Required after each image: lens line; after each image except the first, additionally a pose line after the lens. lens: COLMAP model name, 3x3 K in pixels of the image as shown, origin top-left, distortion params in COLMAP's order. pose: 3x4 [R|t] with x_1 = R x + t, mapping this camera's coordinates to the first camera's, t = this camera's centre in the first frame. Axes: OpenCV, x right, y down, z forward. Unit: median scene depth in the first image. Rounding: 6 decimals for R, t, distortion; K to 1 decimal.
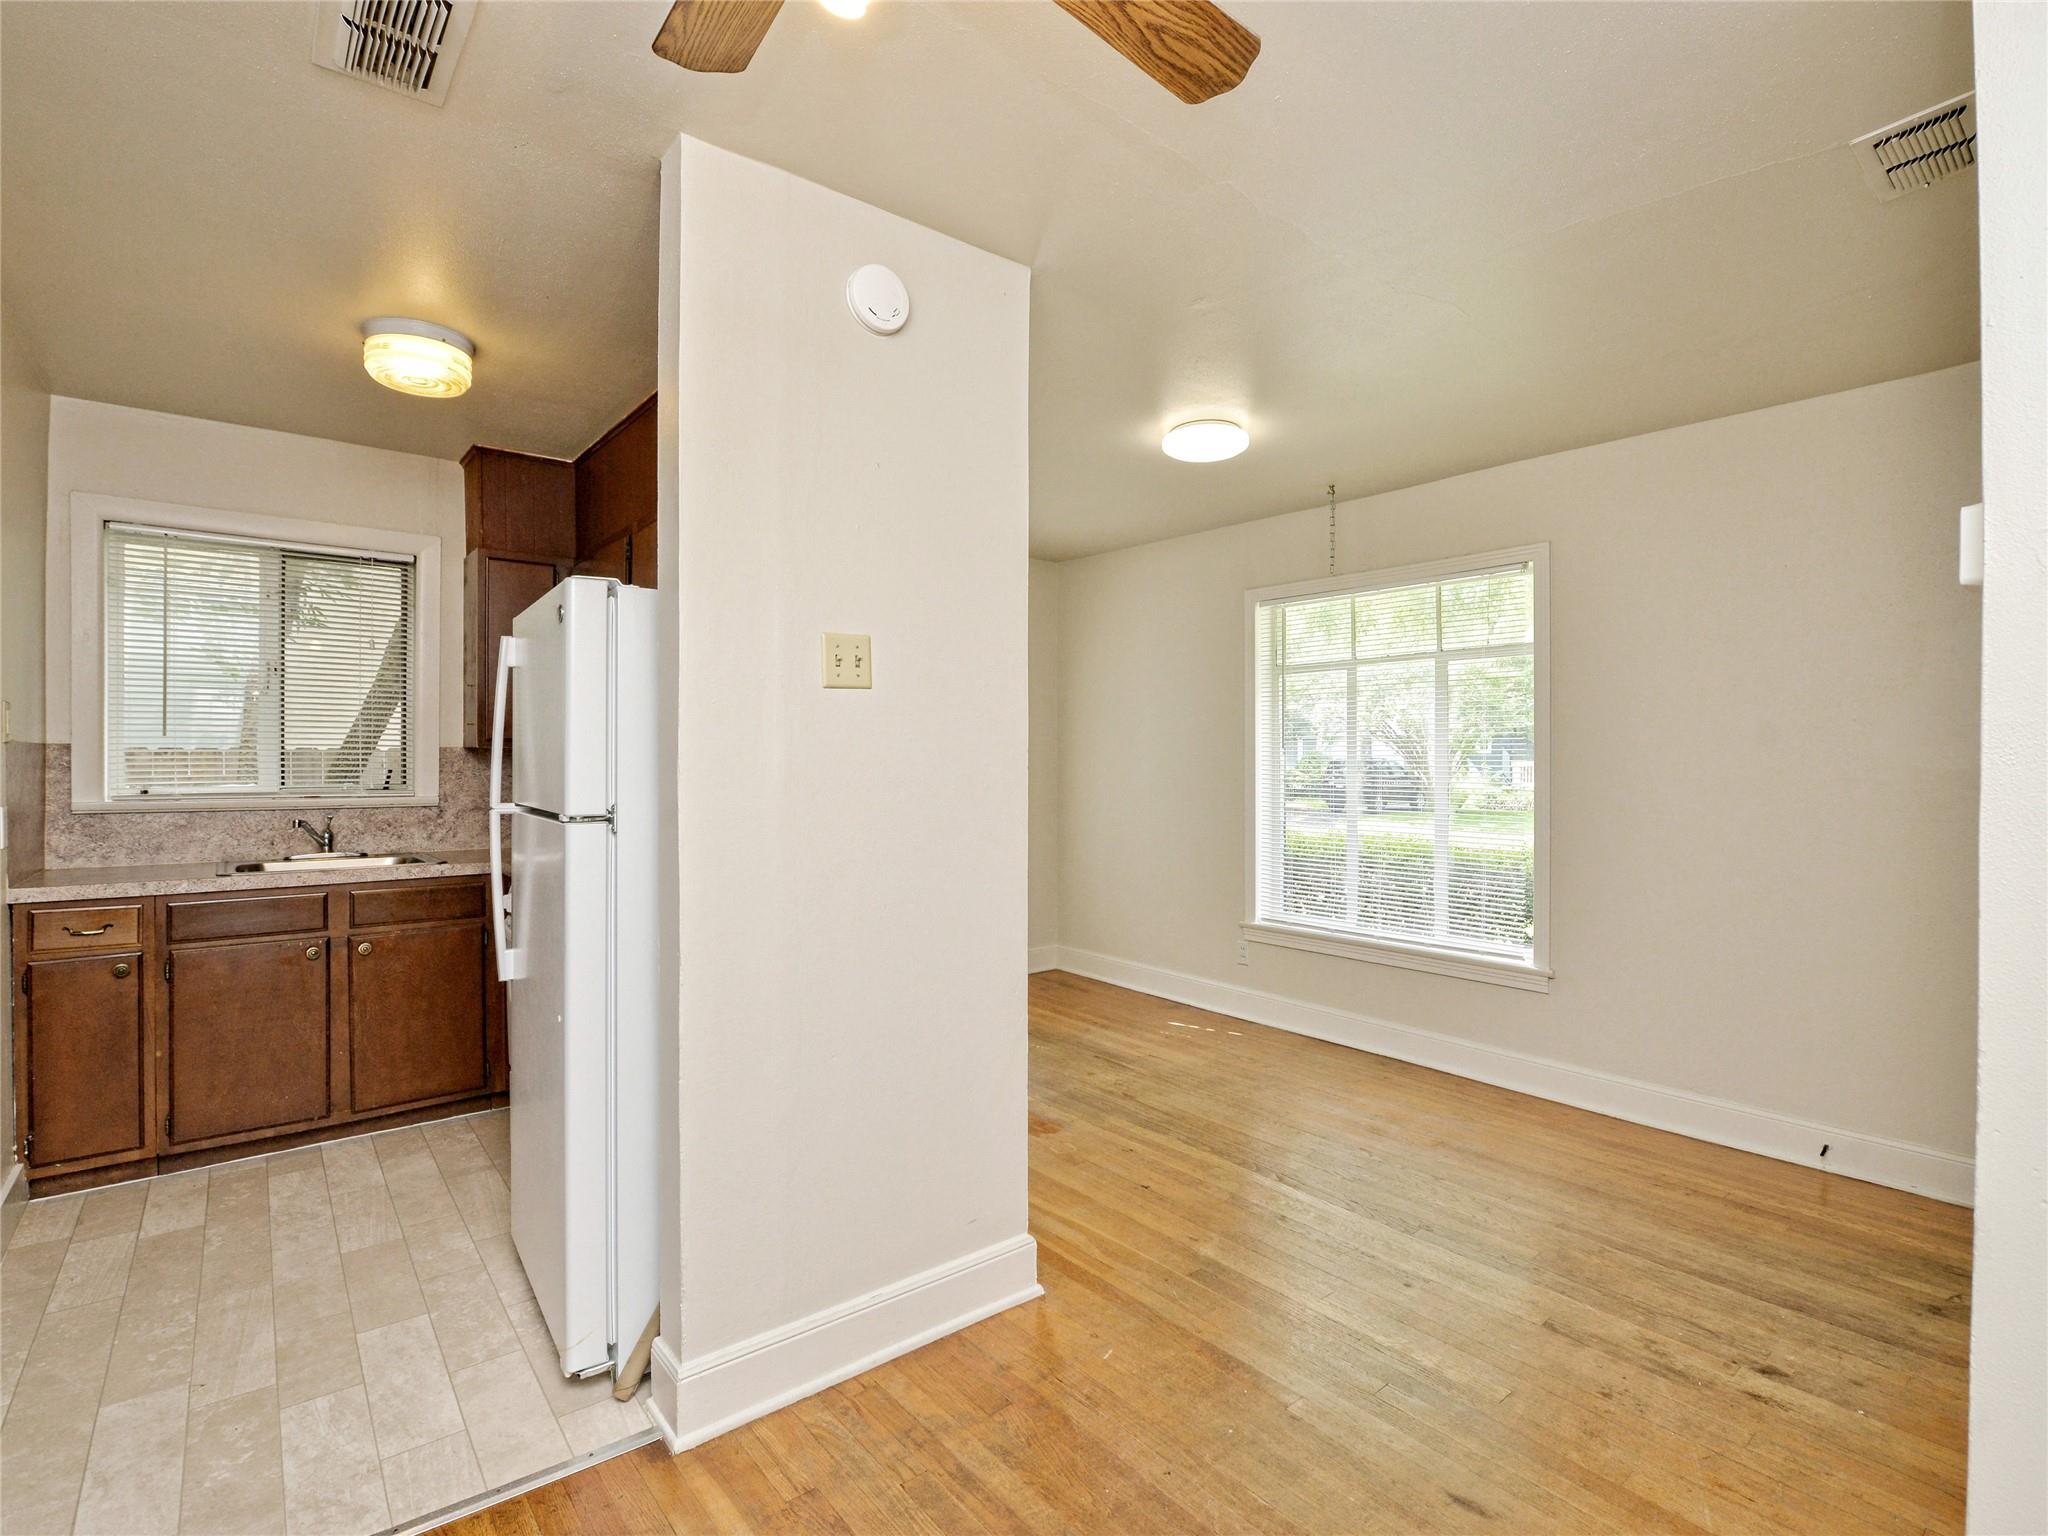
lens RADIAL K [[976.1, 0, 1029.3], [0, 976.1, 765.2], [0, 0, 1]] dist [-0.016491, -0.000101]
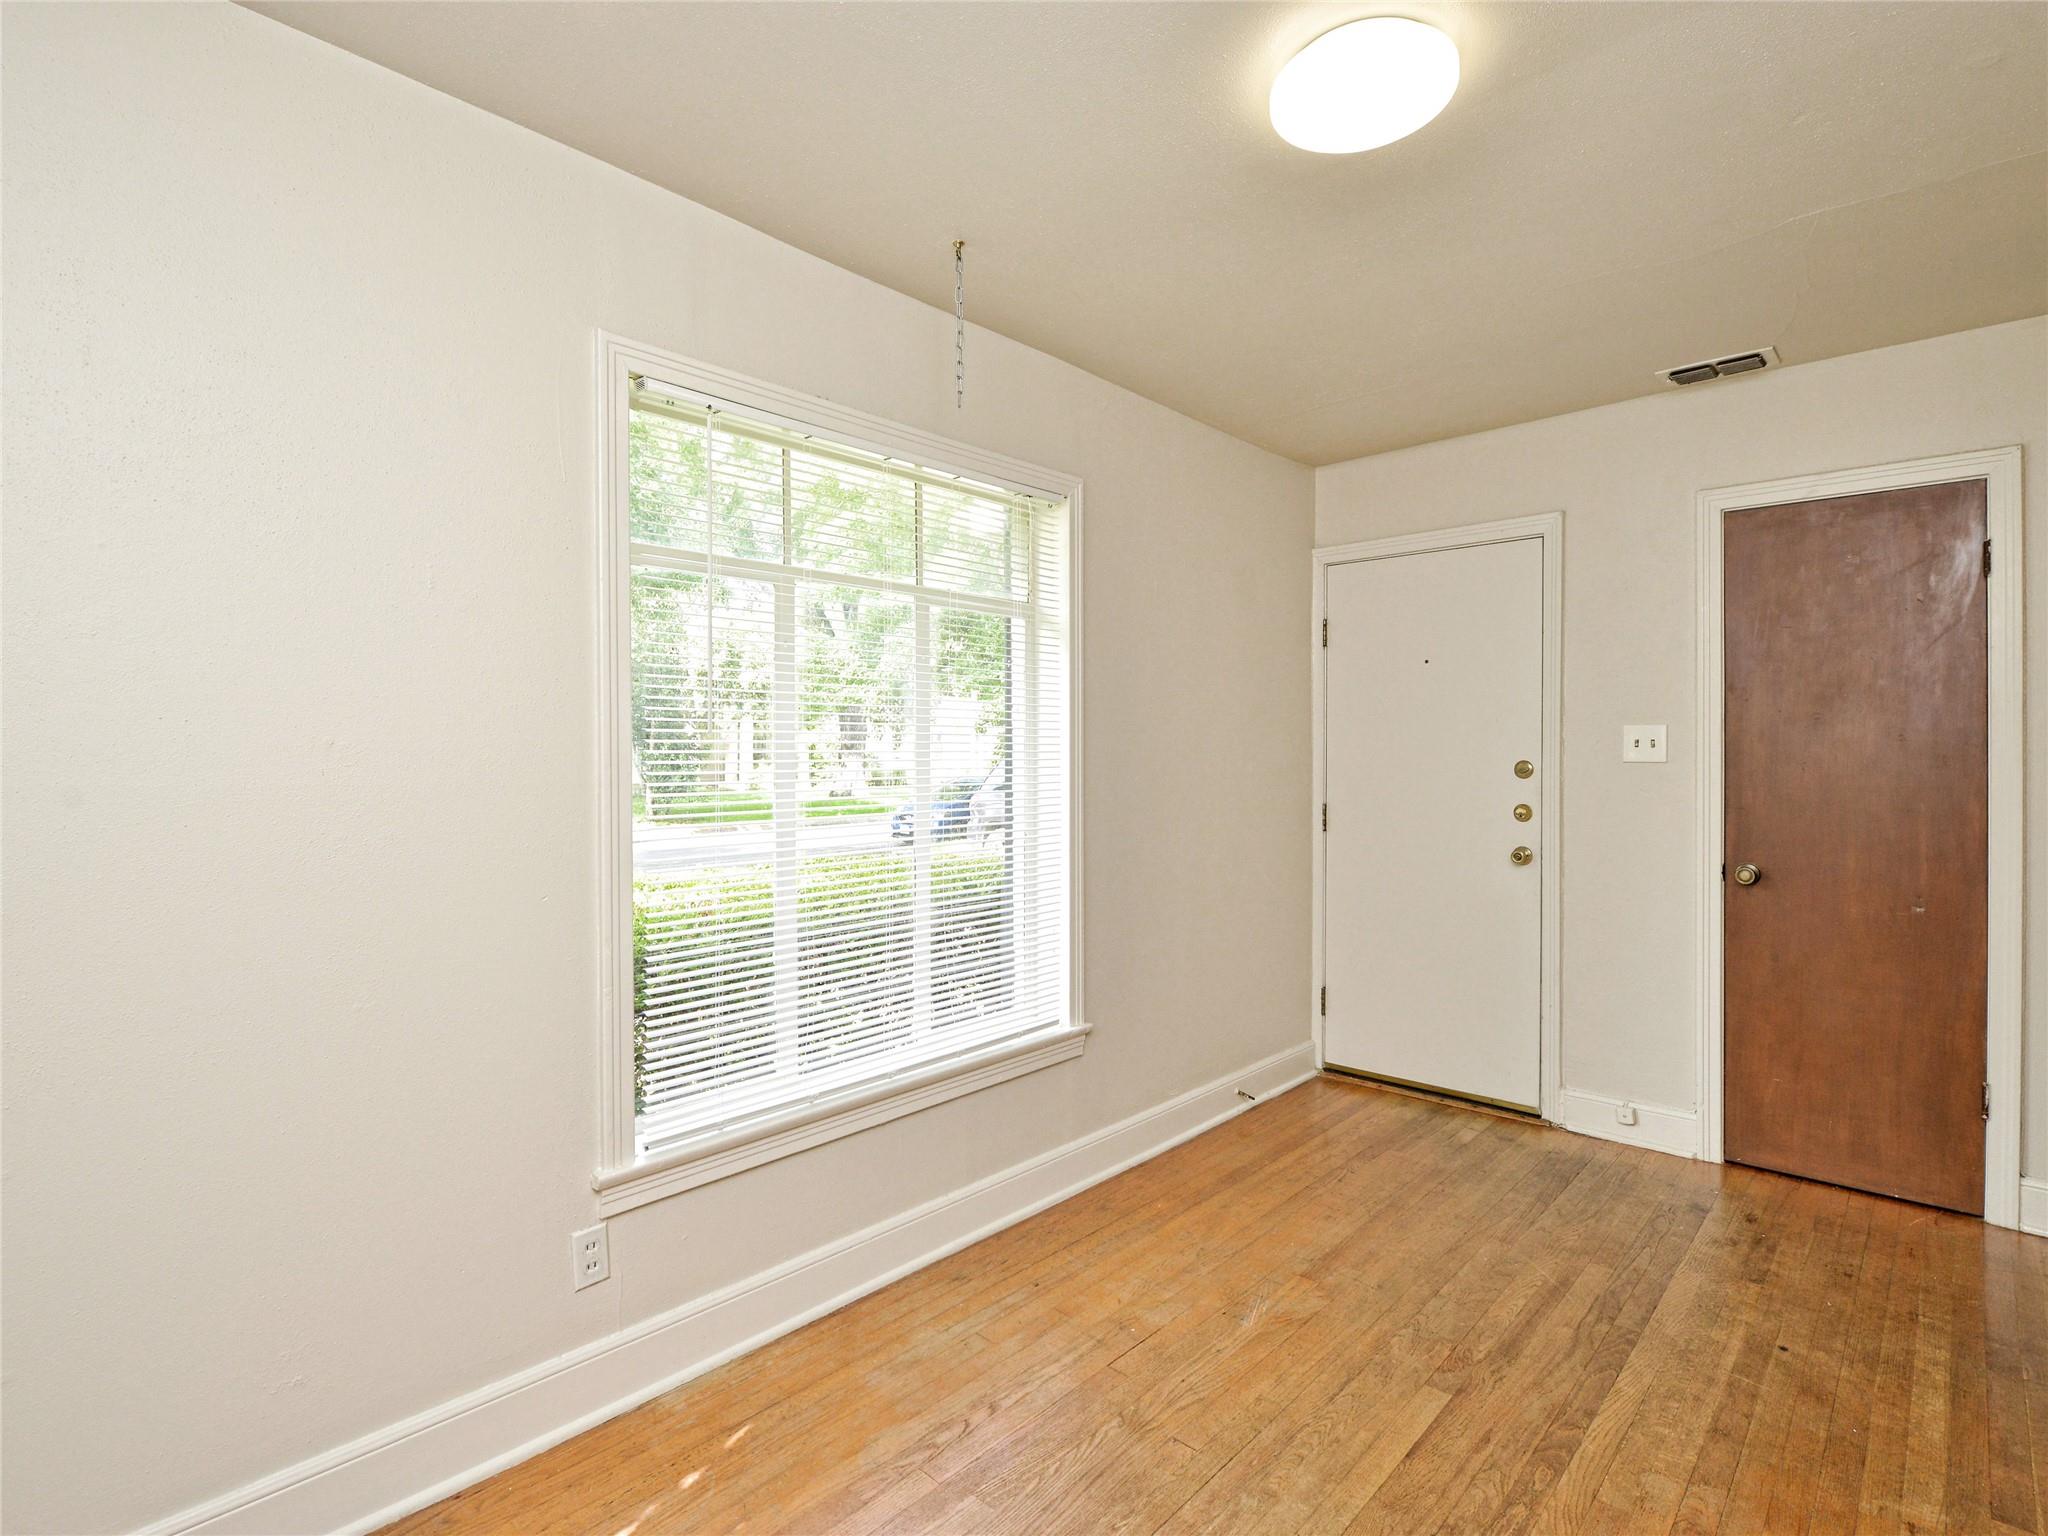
lens RADIAL K [[998.7, 0, 1031.4], [0, 998.7, 764.0], [0, 0, 1]] dist [-0.013845, -0.000679]
pose [[-0.136597, -0.012331, 0.990550, -0.227073], [0.007696, 0.999879, 0.013509, -0.010916], [-0.990597, 0.009469, -0.136486, 1.005376]]
